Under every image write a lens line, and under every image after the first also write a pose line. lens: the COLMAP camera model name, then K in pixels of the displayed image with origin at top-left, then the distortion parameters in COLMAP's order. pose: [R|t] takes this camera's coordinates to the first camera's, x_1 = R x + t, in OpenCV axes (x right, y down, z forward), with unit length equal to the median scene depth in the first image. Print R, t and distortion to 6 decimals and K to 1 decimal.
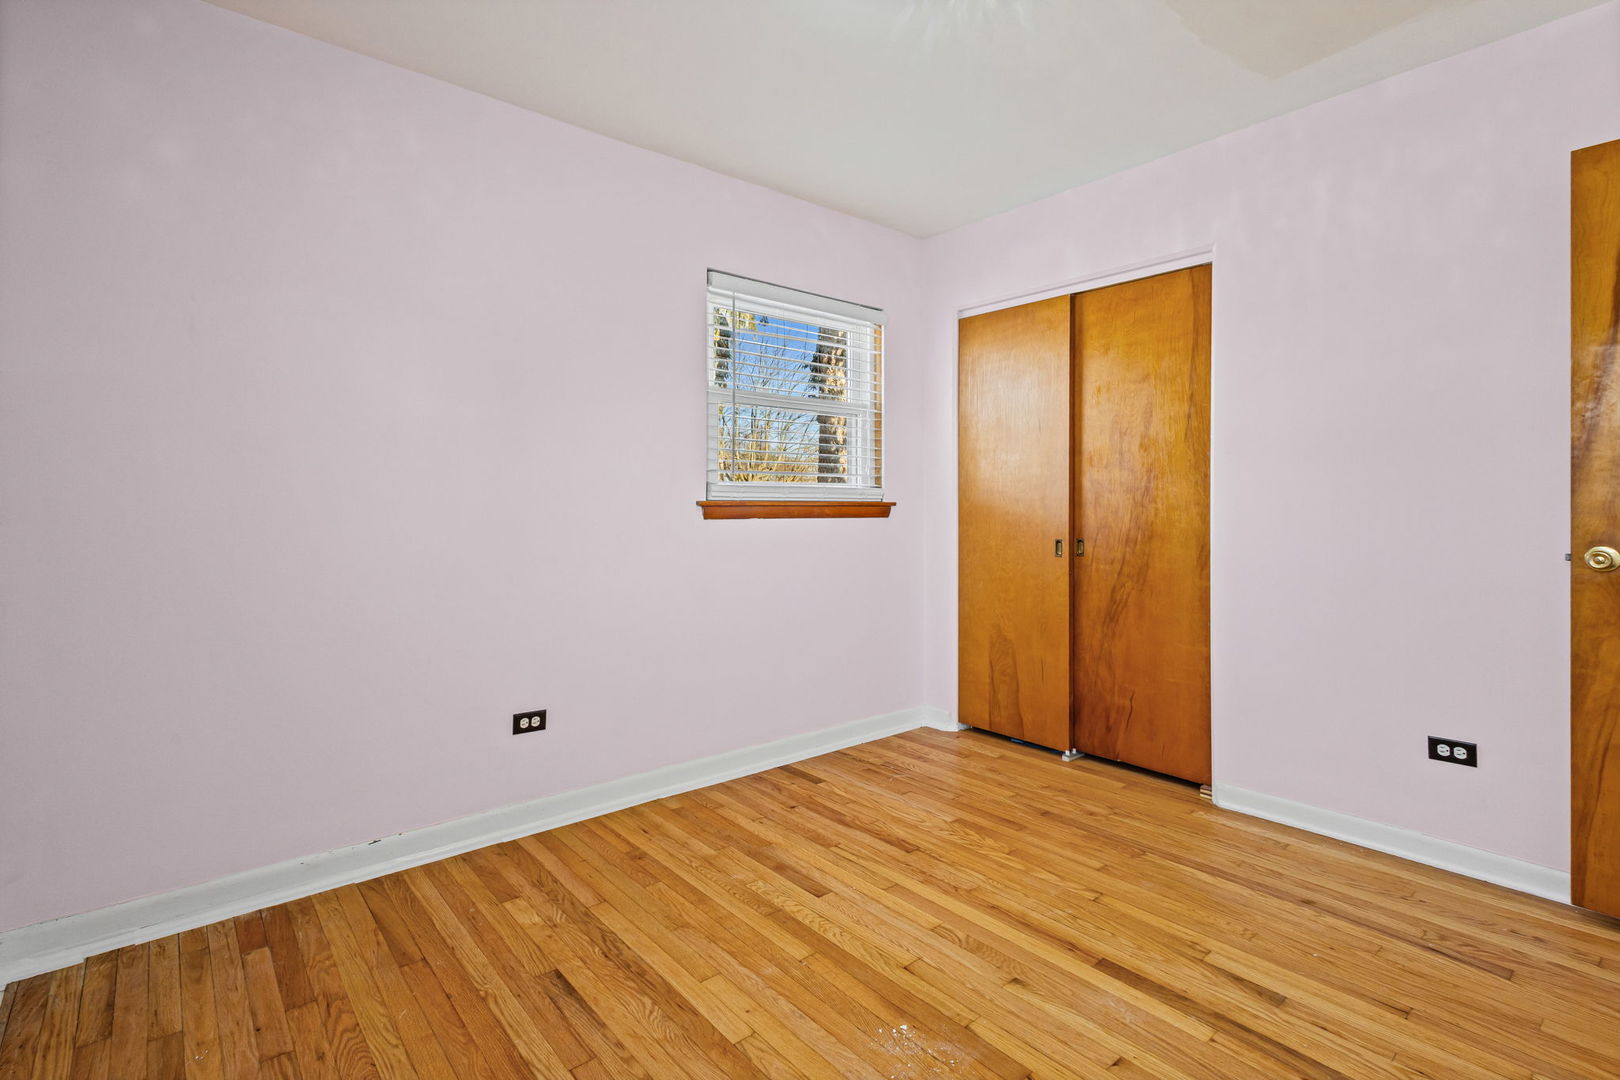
lens RADIAL K [[772.9, 0, 807.0], [0, 772.9, 505.8], [0, 0, 1]] dist [0.009662, -0.000820]
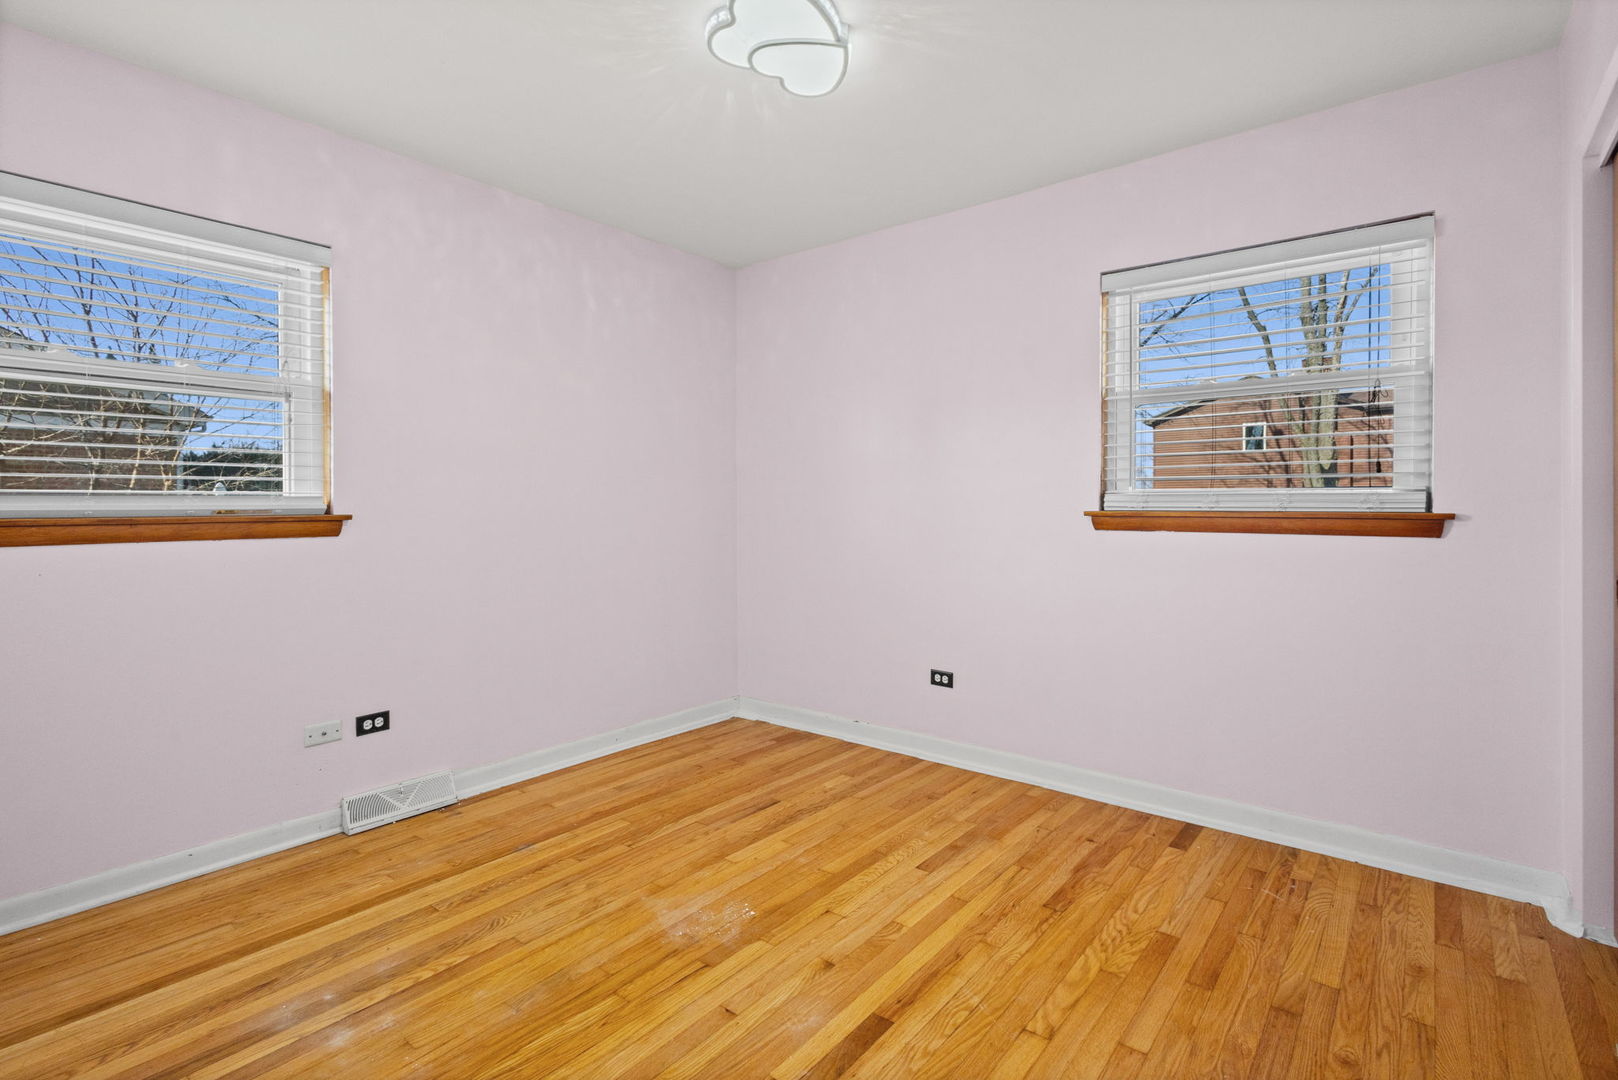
lens RADIAL K [[772.0, 0, 810.2], [0, 772.0, 532.4], [0, 0, 1]] dist [0.009662, -0.000820]
pose [[0.200610, 0.032199, -0.979142, 0.972095], [-0.007174, 0.999481, 0.031399, -0.009787], [0.979645, 0.000725, 0.200737, 0.576136]]
